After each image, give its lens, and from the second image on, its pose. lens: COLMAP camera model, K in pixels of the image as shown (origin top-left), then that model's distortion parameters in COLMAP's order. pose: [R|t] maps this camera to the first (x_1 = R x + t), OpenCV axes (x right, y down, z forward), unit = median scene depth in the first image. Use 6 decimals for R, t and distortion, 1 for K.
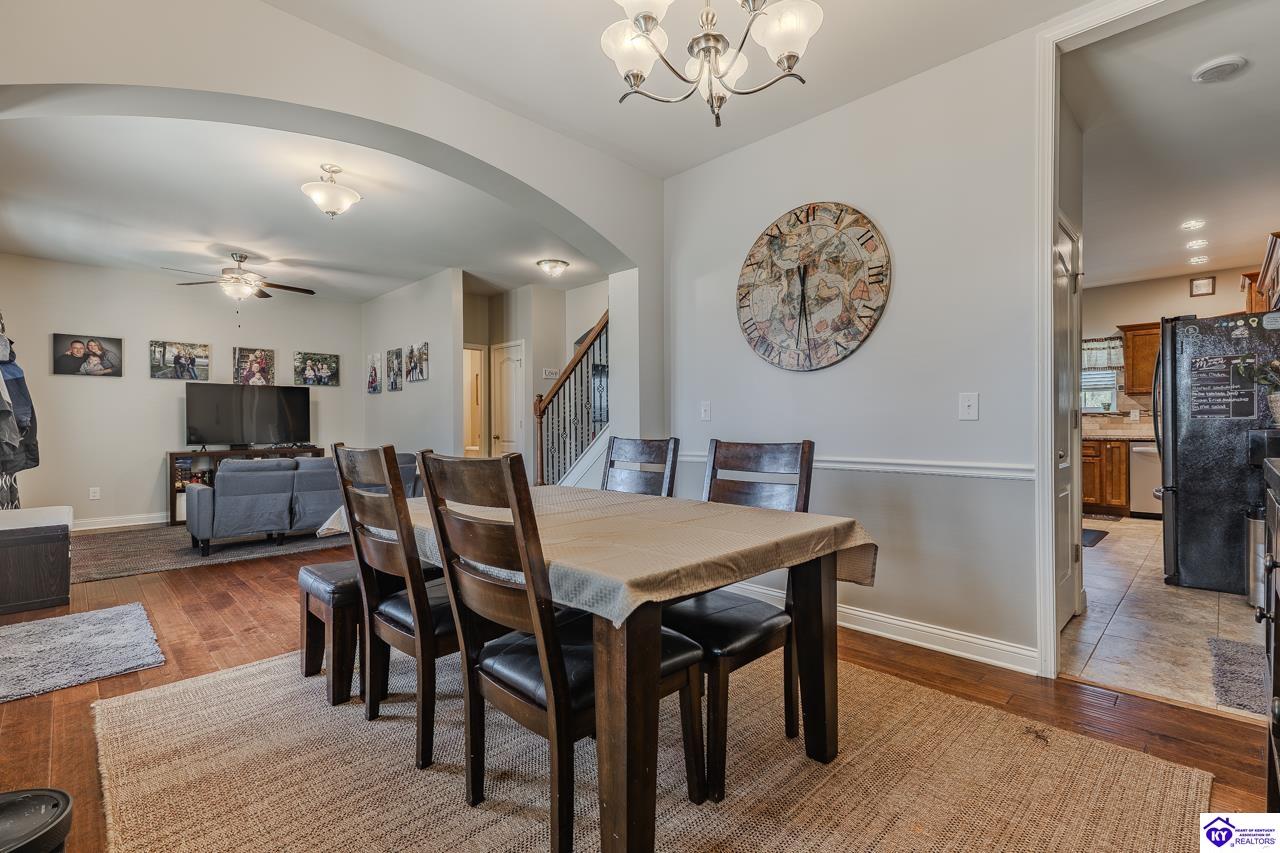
lens RADIAL K [[578.5, 0, 644.2], [0, 578.5, 428.0], [0, 0, 1]] dist [0.003840, 0.001312]
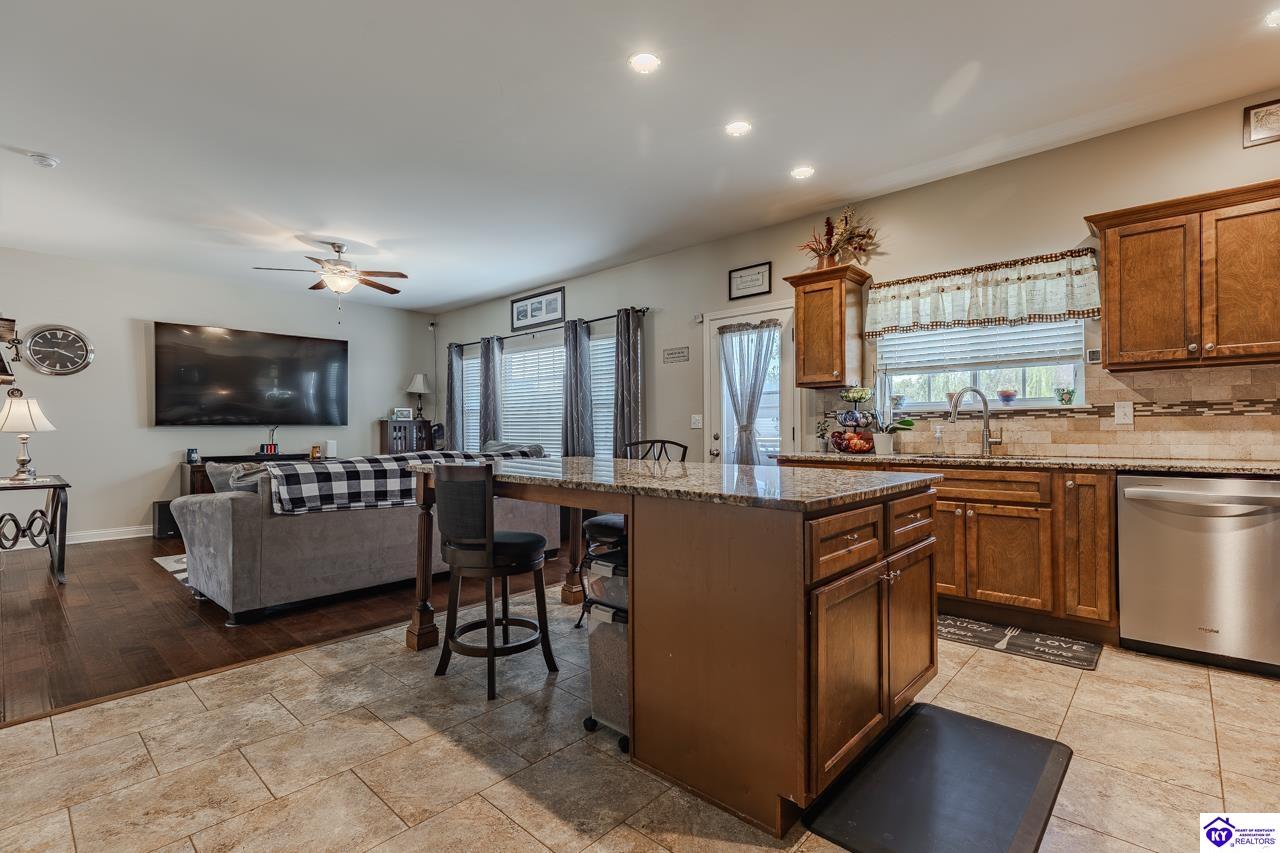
lens RADIAL K [[578.5, 0, 645.3], [0, 578.5, 427.3], [0, 0, 1]] dist [0.003840, 0.001312]
pose [[0.999183, 0.000636, 0.040400, 0.220591], [-0.000242, 0.999952, -0.009755, -0.003156], [-0.040405, 0.009738, 0.999136, 0.274226]]
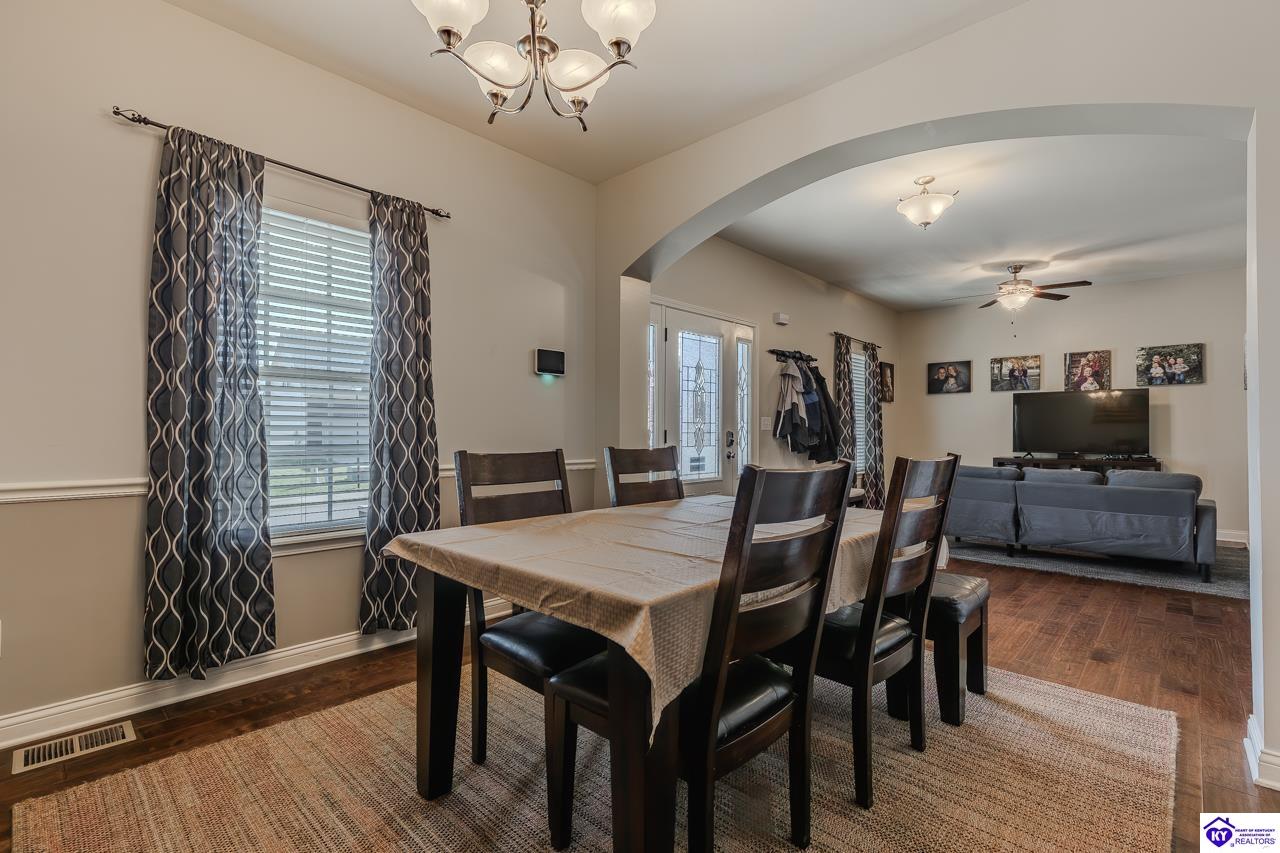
lens RADIAL K [[578.5, 0, 643.7], [0, 578.5, 425.3], [0, 0, 1]] dist [0.003840, 0.001312]
pose [[0.030480, -0.007850, -0.999505, 0.286703], [-0.010782, 0.999908, -0.008182, -0.003108], [0.999477, 0.011026, 0.030393, 0.302405]]
